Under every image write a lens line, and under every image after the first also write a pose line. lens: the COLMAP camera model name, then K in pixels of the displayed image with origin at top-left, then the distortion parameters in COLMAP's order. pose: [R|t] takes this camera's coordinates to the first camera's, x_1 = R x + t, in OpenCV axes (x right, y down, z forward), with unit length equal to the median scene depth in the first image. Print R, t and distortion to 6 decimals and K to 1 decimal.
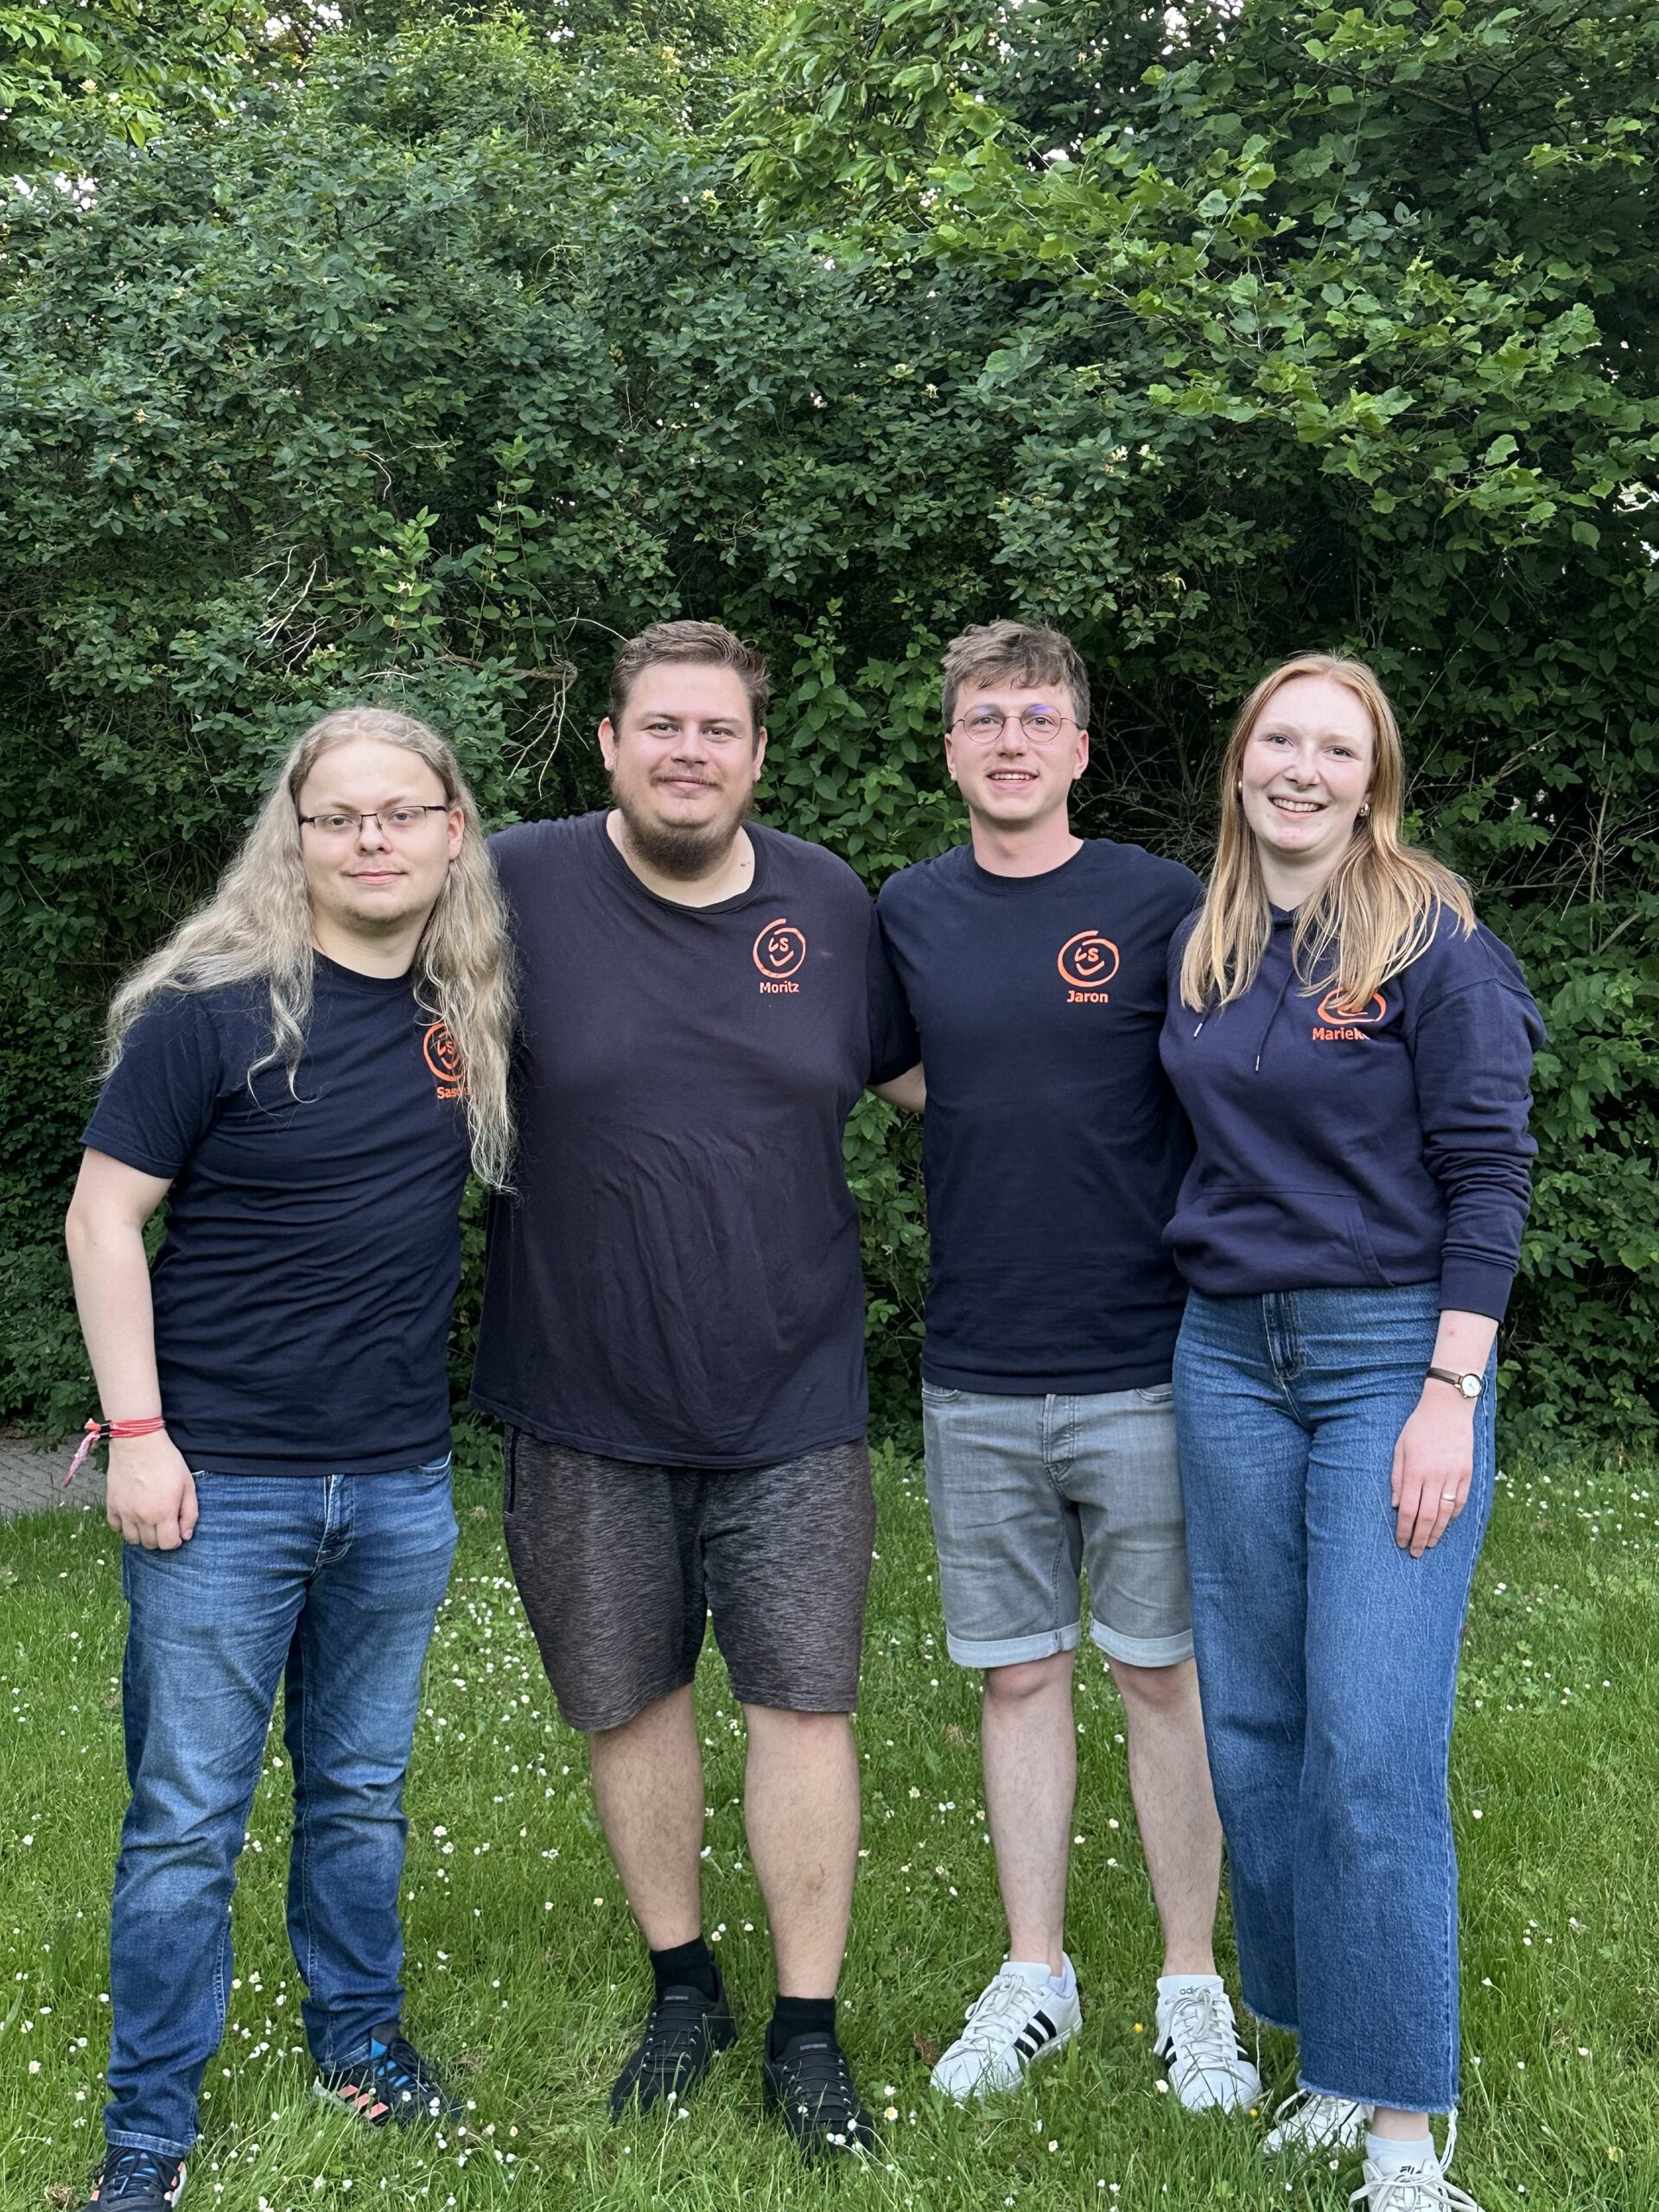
lens RADIAL K [[3181.4, 0, 772.3], [0, 3181.4, 1055.0], [0, 0, 1]] dist [0.340704, -0.955829]
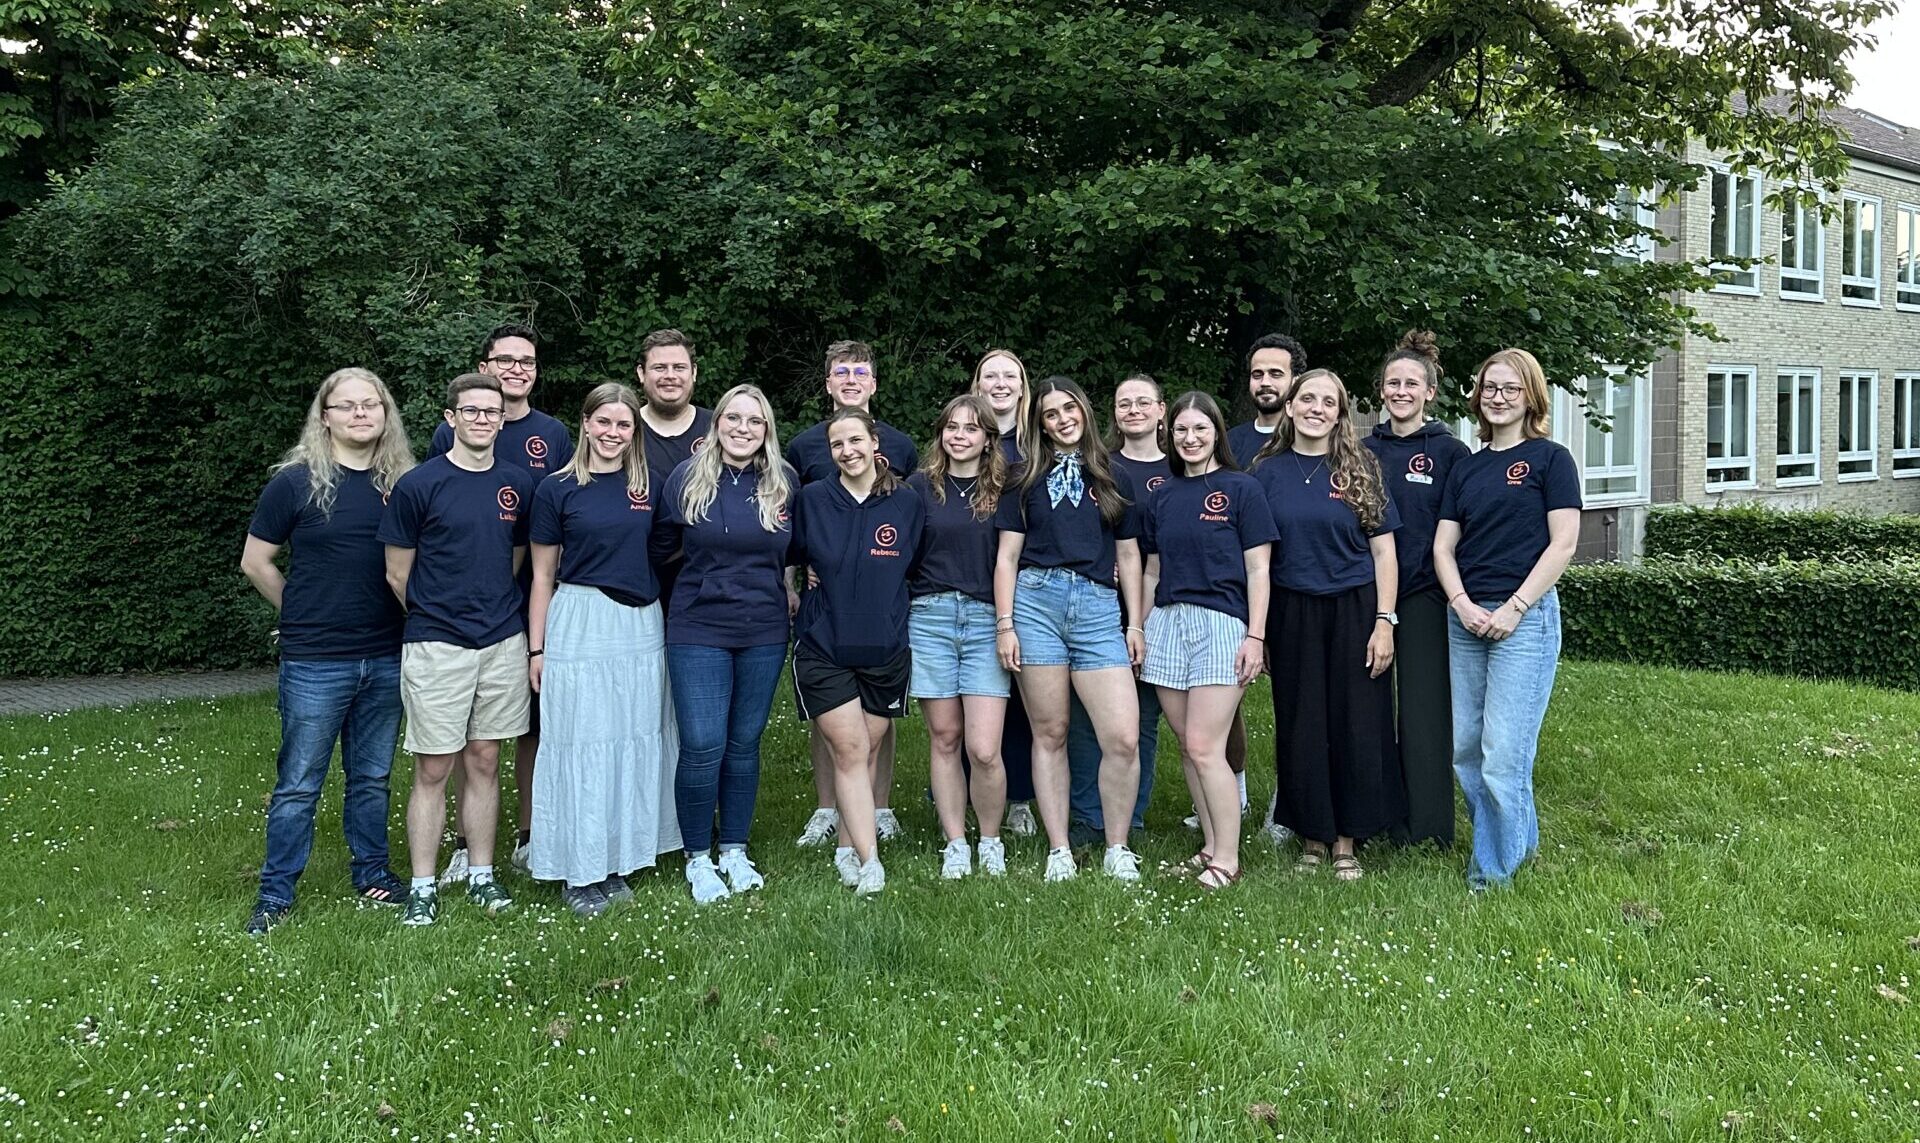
lens RADIAL K [[1901.0, 0, 963.8], [0, 1901.0, 457.2], [0, 0, 1]] dist [0.309951, -0.843993]
pose [[0.983964, 0.000988, 0.178365, -0.007973], [-0.001099, 0.999999, 0.000523, -0.012782], [-0.178364, -0.000710, 0.983964, -0.410439]]
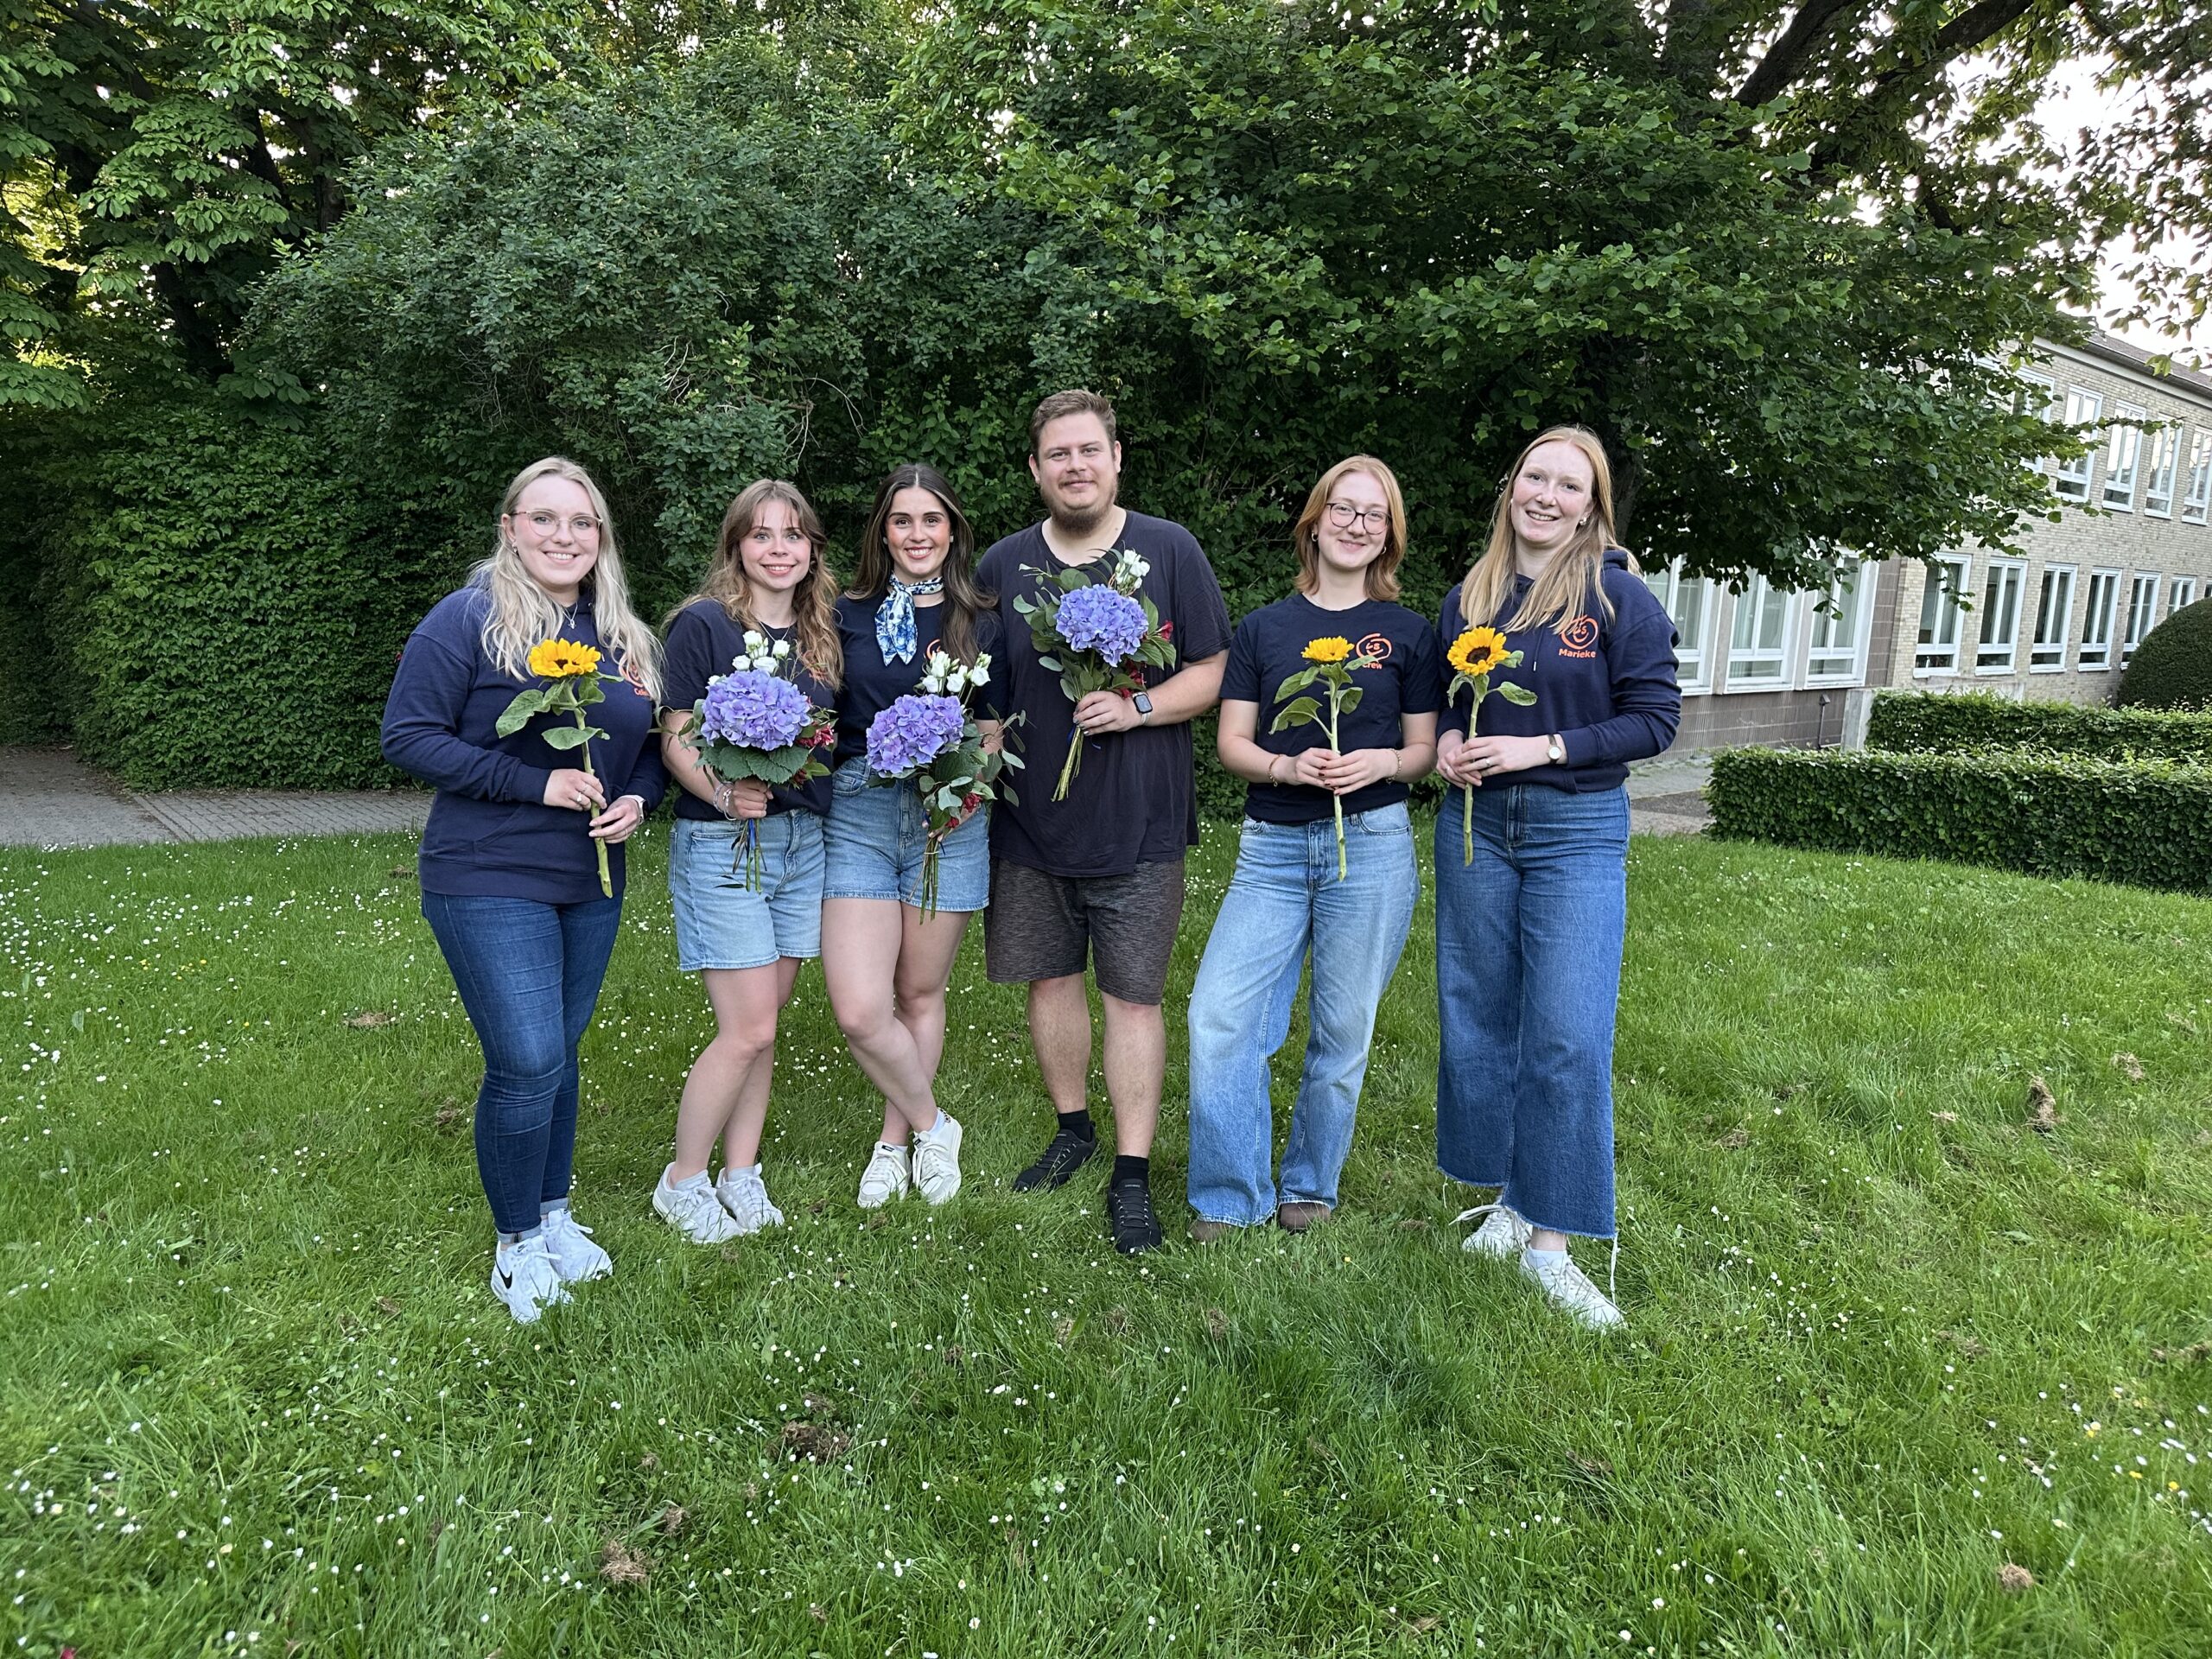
lens RADIAL K [[1755.5, 0, 1108.5], [0, 1755.5, 875.5], [0, 0, 1]] dist [0.164750, -0.343362]
pose [[0.989638, 0.022661, 0.141786, -0.031255], [-0.043735, 0.988119, 0.147334, -0.004502], [-0.136763, -0.152008, 0.978872, -0.134134]]
